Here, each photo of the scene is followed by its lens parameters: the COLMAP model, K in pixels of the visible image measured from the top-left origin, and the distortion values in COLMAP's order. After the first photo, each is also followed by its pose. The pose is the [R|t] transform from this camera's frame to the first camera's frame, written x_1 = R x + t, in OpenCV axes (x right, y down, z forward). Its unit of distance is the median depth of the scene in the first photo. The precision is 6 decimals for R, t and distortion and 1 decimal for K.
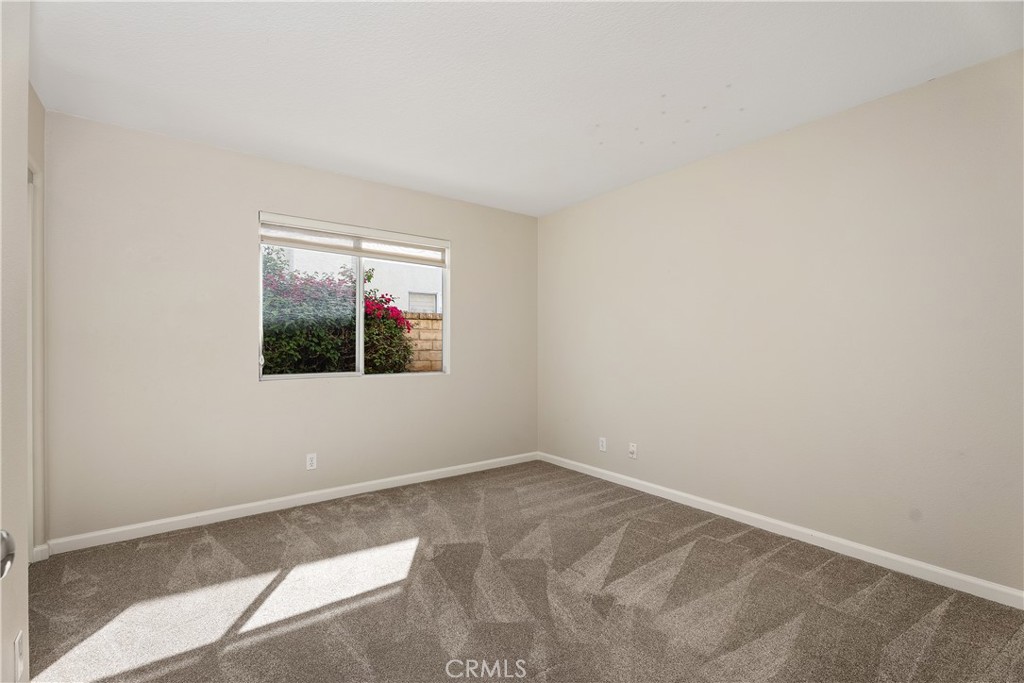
lens RADIAL K [[457.9, 0, 510.2], [0, 457.9, 346.8], [0, 0, 1]] dist [-0.010470, -0.000381]
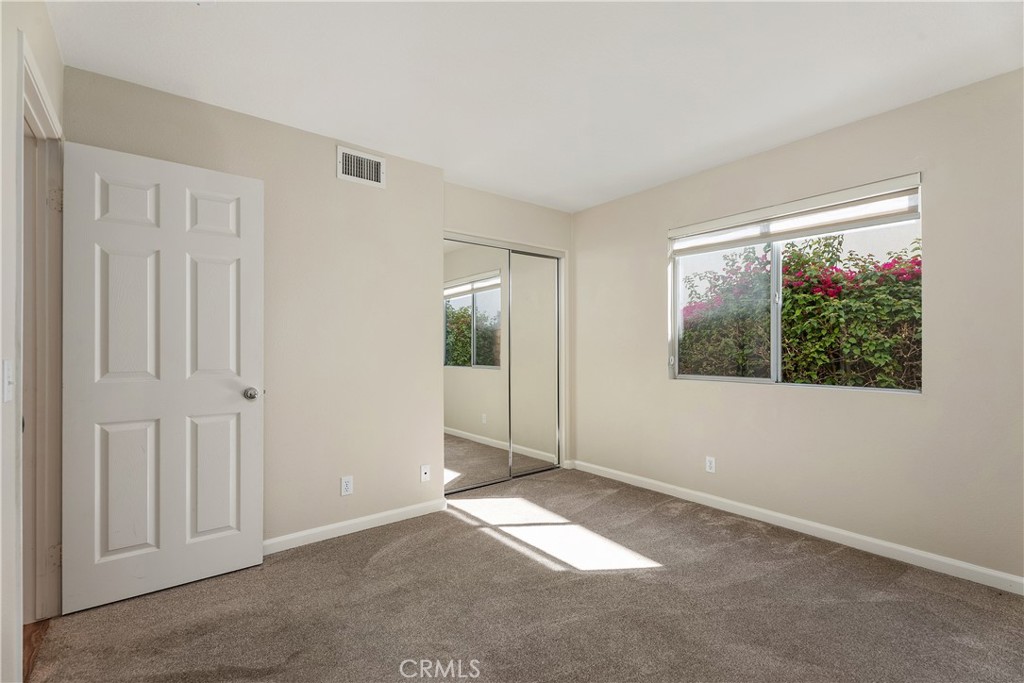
lens RADIAL K [[457.9, 0, 515.9], [0, 457.9, 361.8], [0, 0, 1]] dist [-0.010470, -0.000381]
pose [[0.020654, 0.031546, -0.999289, 0.502195], [0.004138, 0.999491, 0.031638, -0.006280], [0.999778, -0.004788, 0.020513, 0.510411]]
